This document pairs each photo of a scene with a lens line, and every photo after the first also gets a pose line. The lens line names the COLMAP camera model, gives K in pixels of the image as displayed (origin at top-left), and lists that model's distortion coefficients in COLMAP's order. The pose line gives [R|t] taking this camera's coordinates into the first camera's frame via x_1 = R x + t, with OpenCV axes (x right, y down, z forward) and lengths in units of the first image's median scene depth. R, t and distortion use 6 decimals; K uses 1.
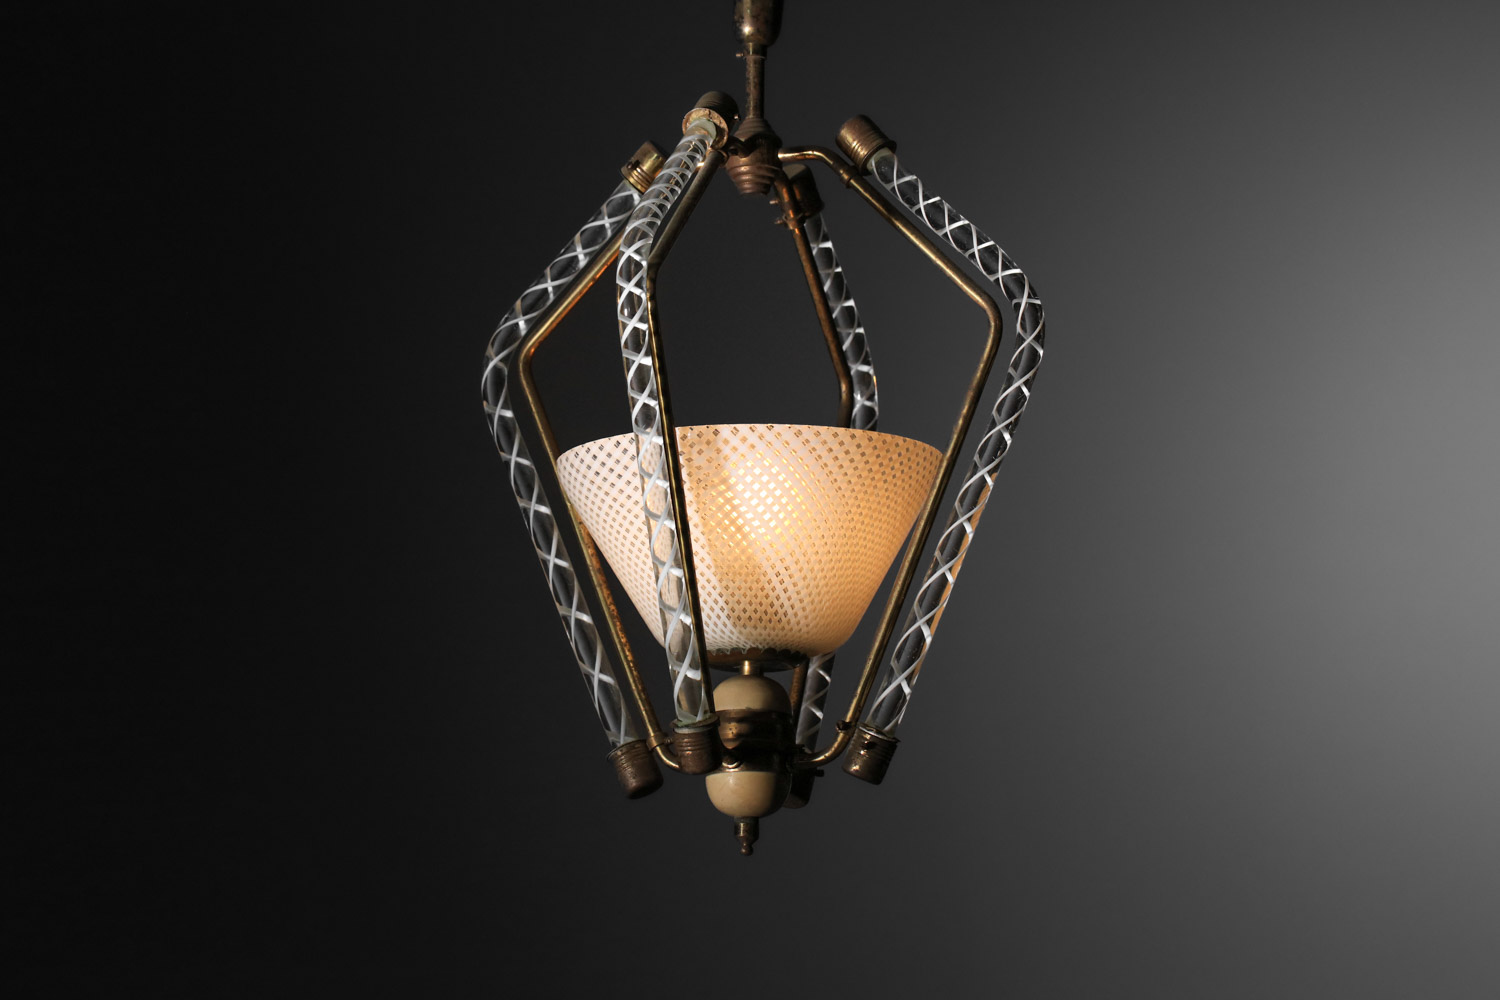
lens RADIAL K [[4331.0, 0, 744.2], [0, 4331.0, 495.7], [0, 0, 1]] dist [-0.667941, 0.000000]
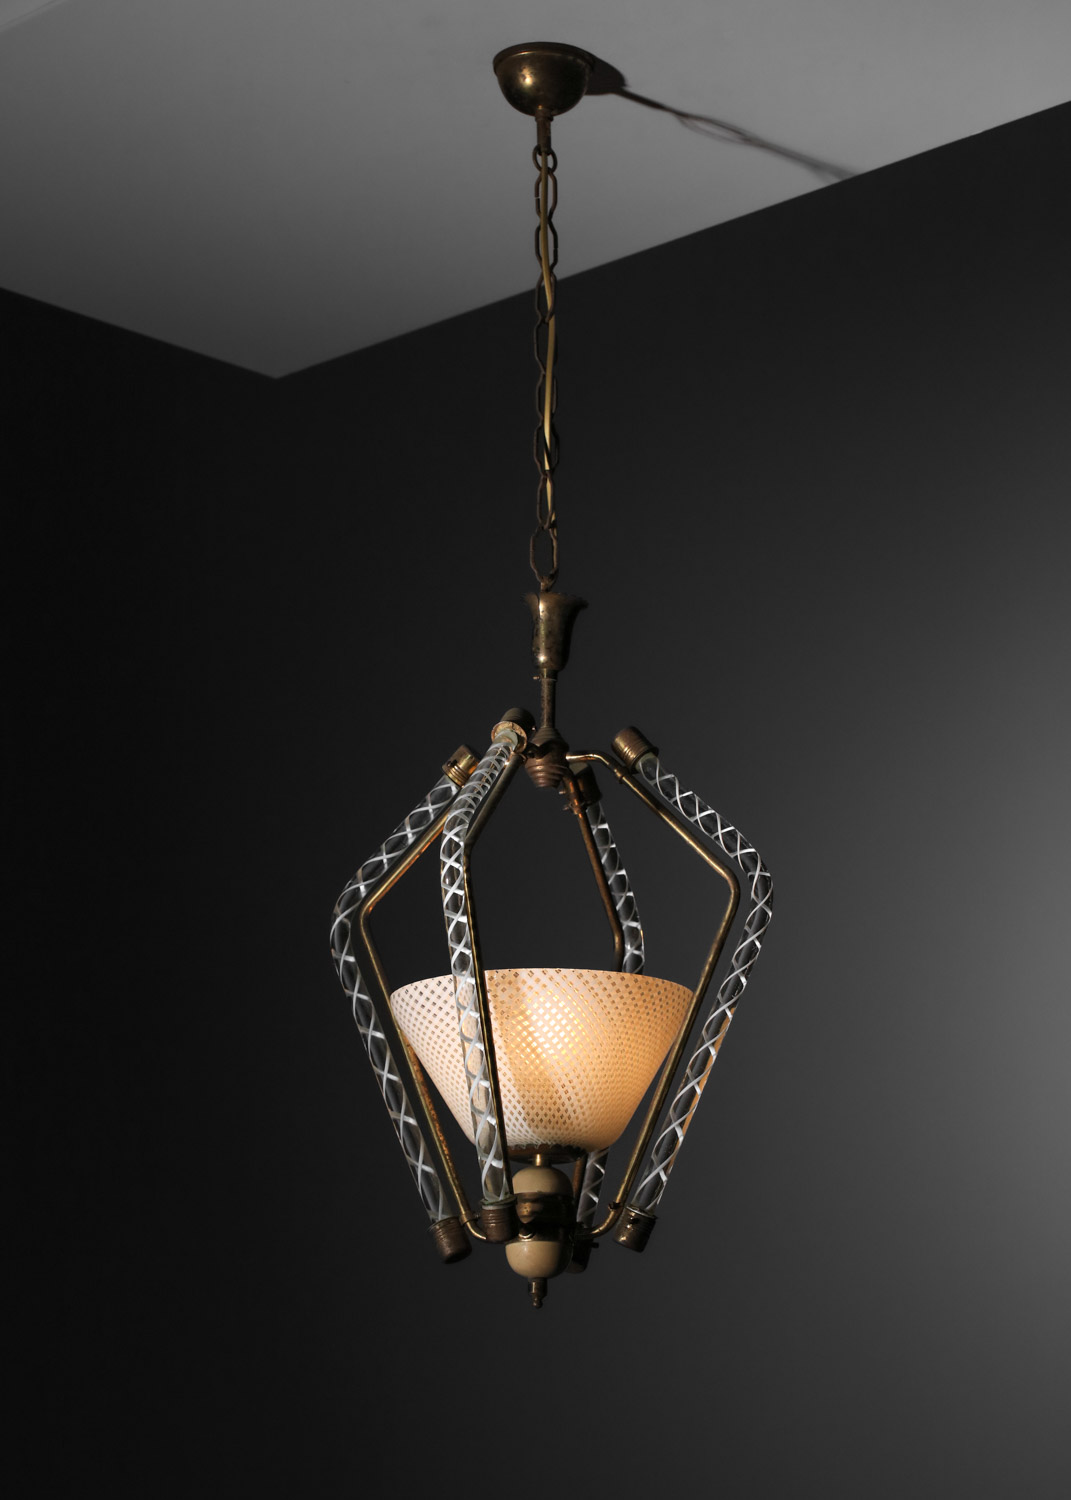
lens RADIAL K [[4528.8, 0, 543.8], [0, 4528.8, 750.7], [0, 0, 1]] dist [0.023095, 0.000000]
pose [[0.999971, 0.006932, 0.003208, -0.002998], [-0.006711, 0.997893, -0.064539, 0.005595], [-0.003649, 0.064516, 0.997910, -0.341113]]
